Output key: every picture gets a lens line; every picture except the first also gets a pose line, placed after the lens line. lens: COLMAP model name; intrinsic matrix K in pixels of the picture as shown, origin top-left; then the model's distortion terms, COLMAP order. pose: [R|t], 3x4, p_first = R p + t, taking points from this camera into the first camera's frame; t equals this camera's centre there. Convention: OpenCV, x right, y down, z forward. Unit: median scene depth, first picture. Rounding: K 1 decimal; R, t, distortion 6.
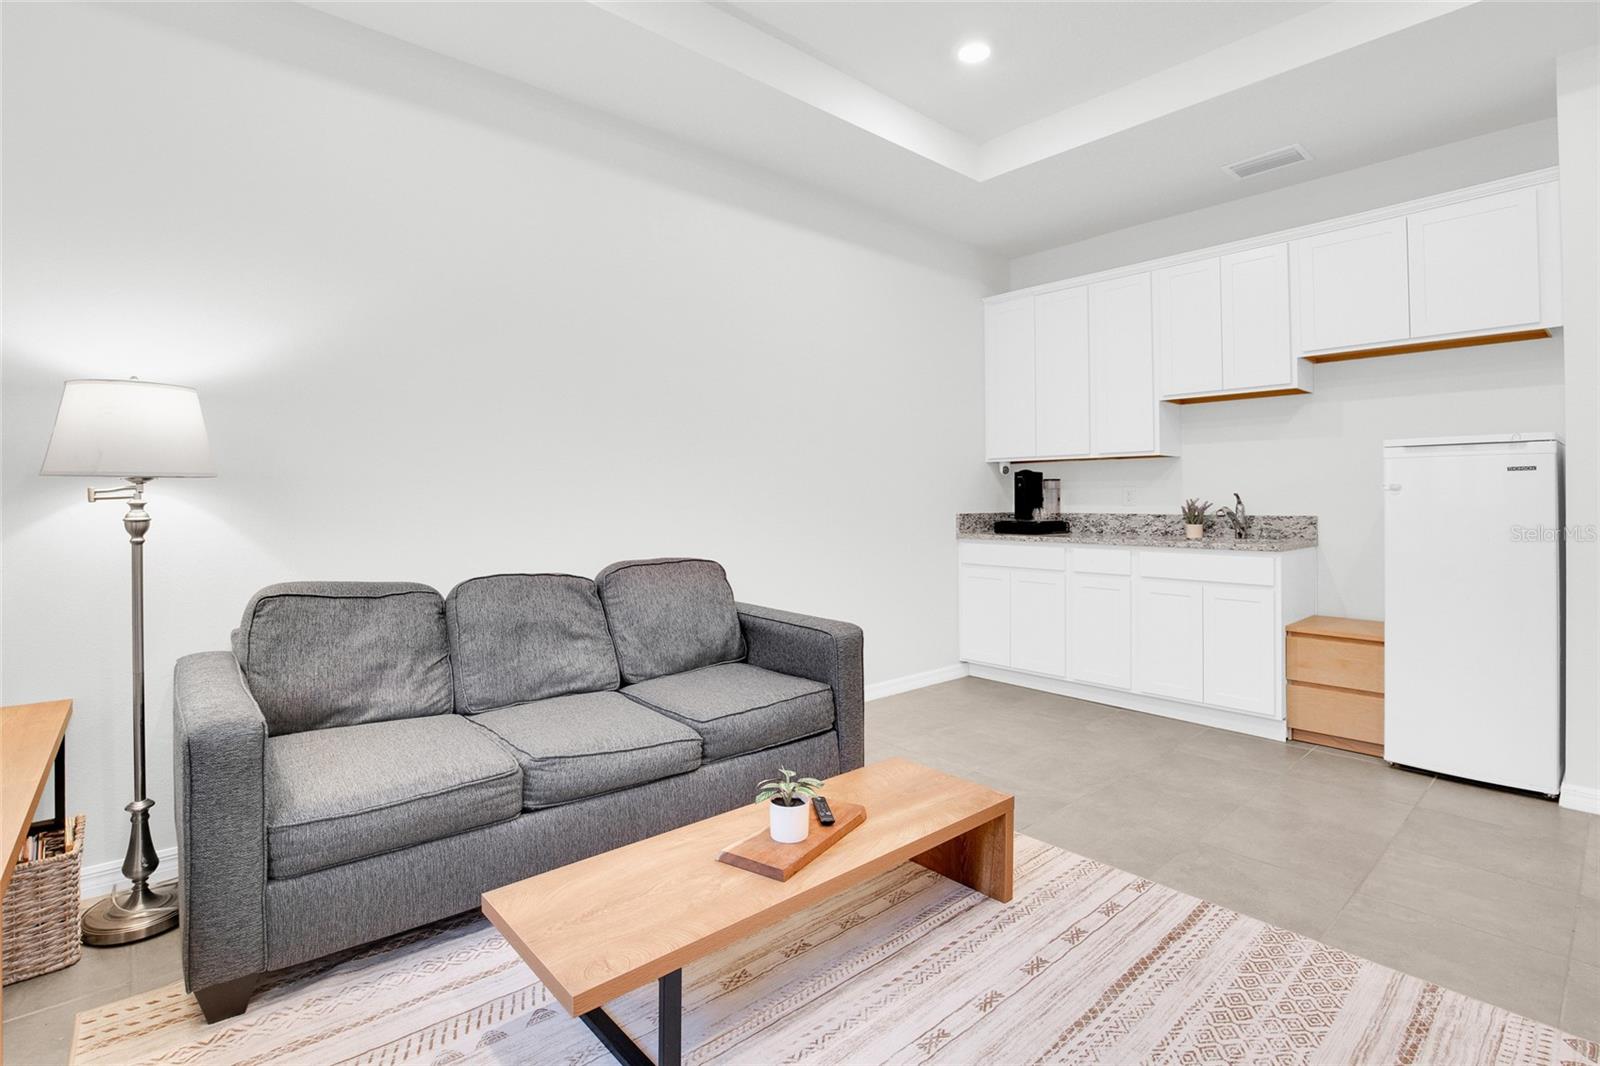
lens RADIAL K [[749.5, 0, 796.5], [0, 749.5, 498.1], [0, 0, 1]] dist [-0.033862, 0.005872]
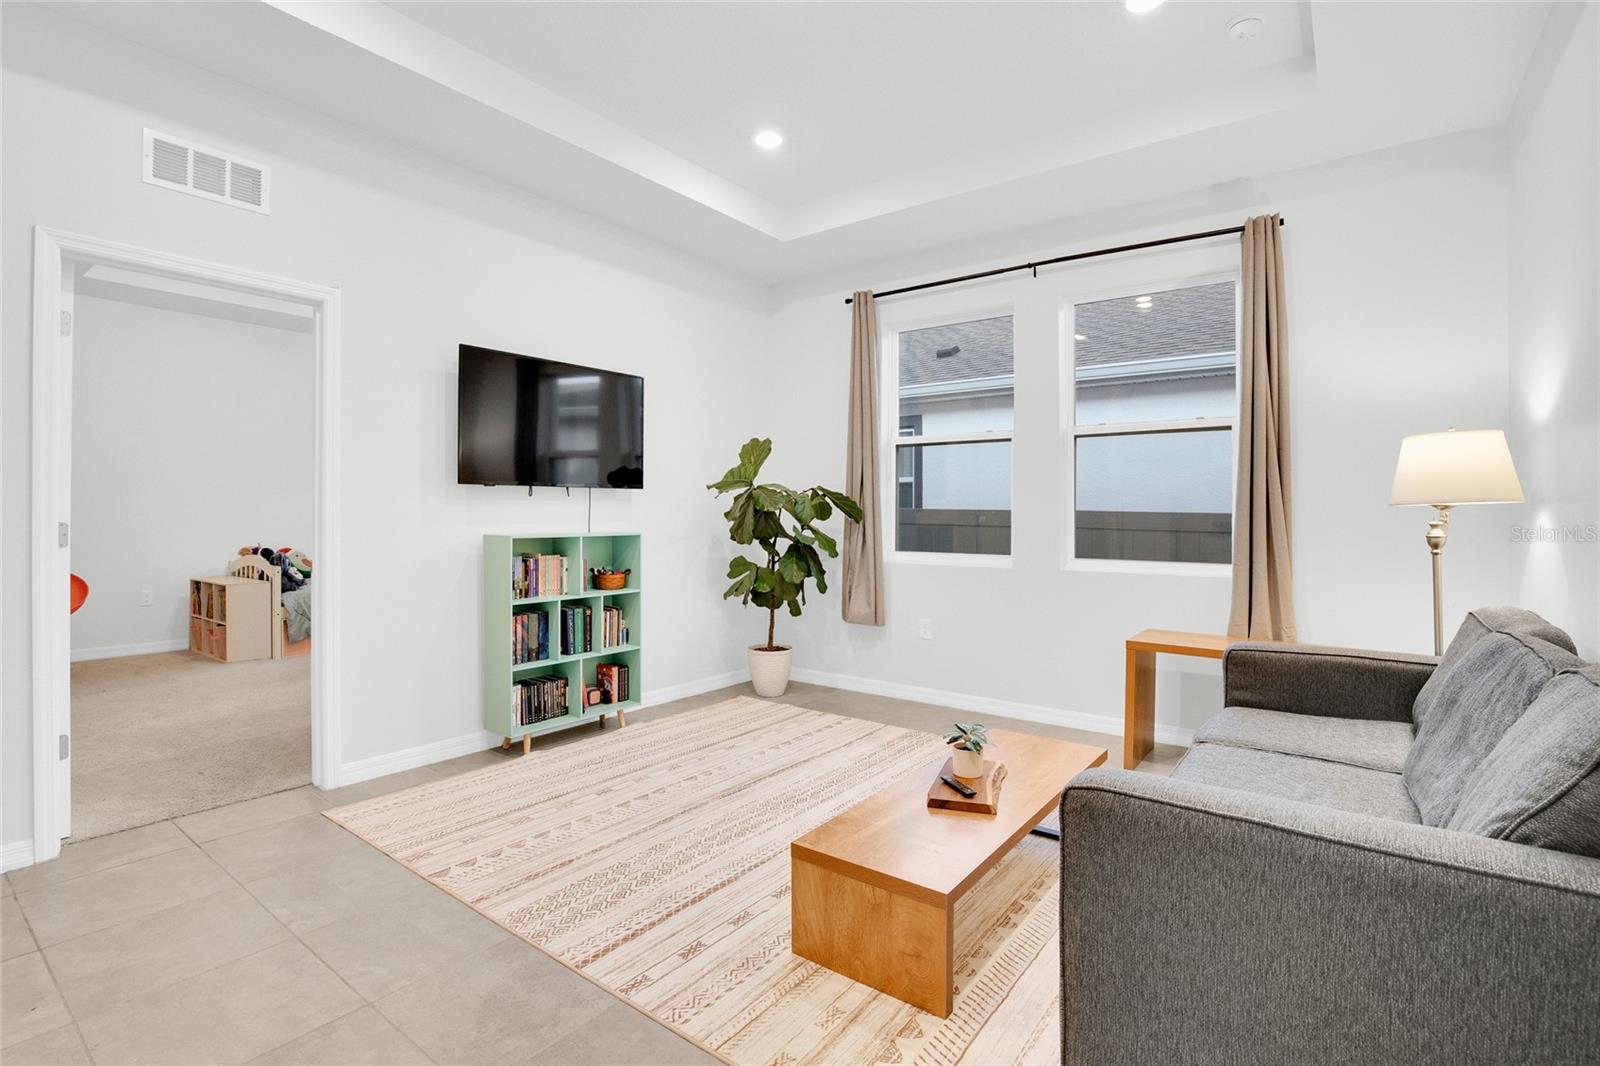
lens RADIAL K [[749.5, 0, 808.1], [0, 749.5, 518.7], [0, 0, 1]] dist [-0.033862, 0.005872]
pose [[-0.976889, -0.004508, -0.213699, 0.432296], [-0.005096, 0.999985, 0.002201, -0.000528], [0.213686, 0.003239, -0.976897, 1.746034]]
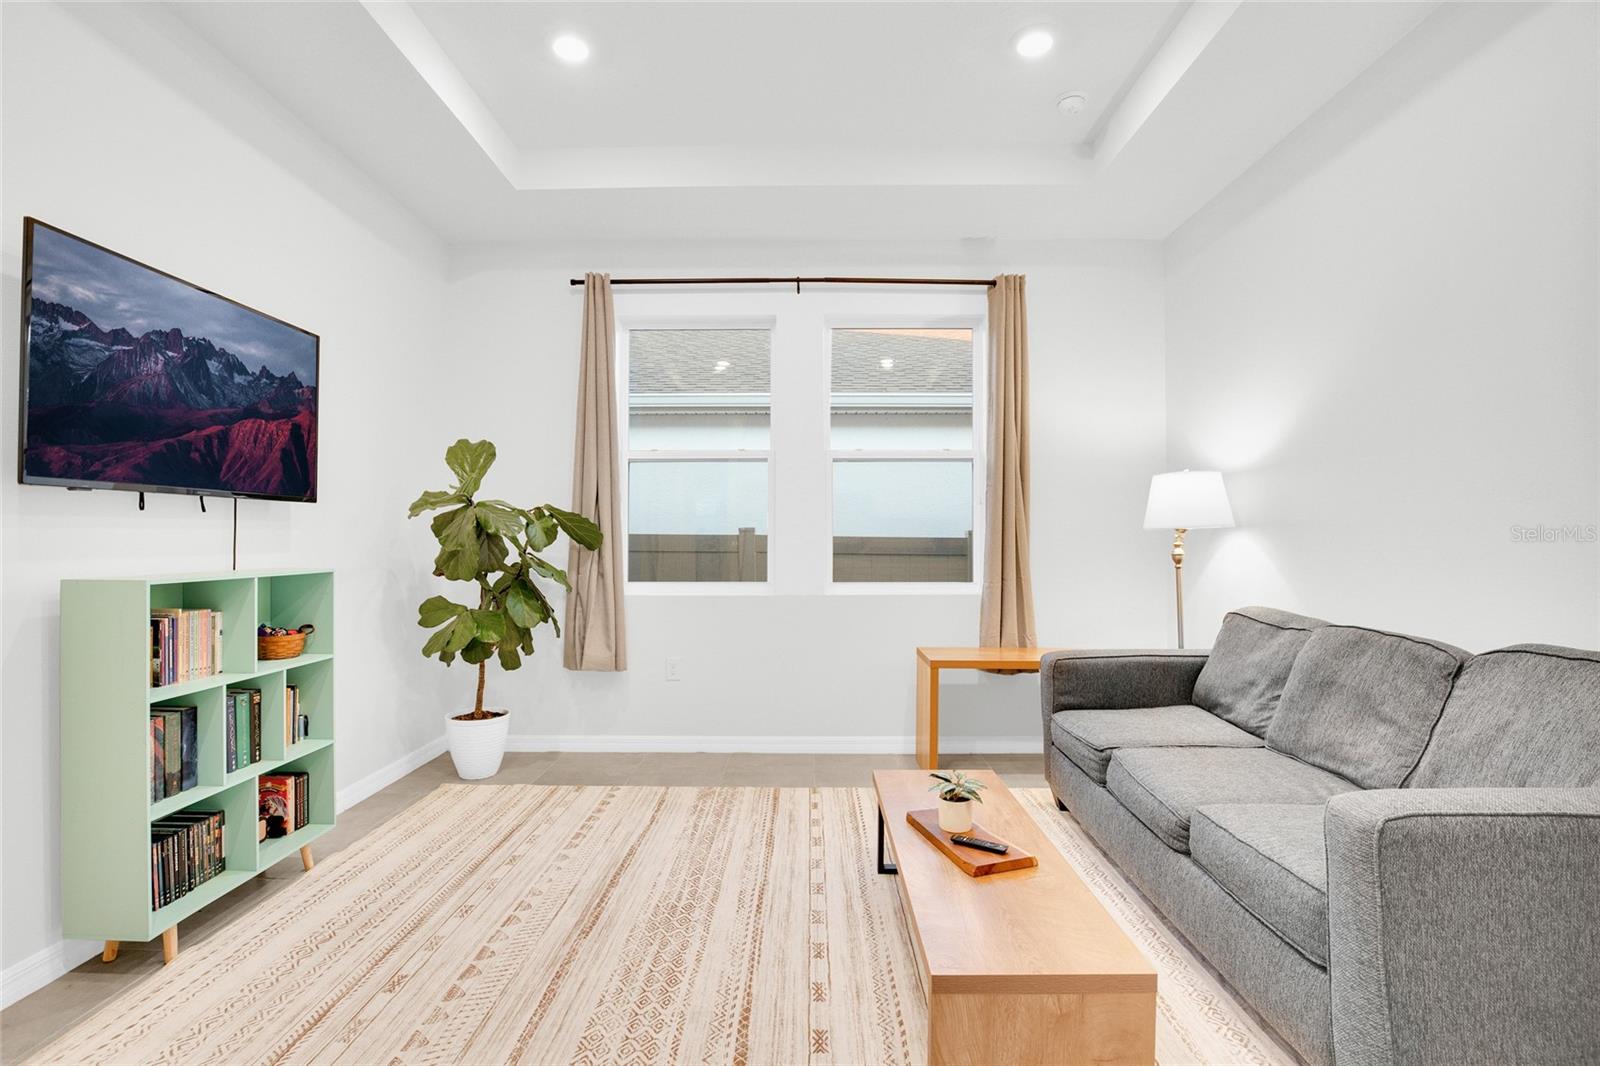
lens RADIAL K [[749.5, 0, 795.7], [0, 749.5, 536.4], [0, 0, 1]] dist [-0.033862, 0.005872]
pose [[-0.667409, -0.004683, -0.744676, 0.817054], [0.002639, 0.999959, -0.008653, 0.000360], [0.744686, -0.007741, -0.667370, 1.256482]]
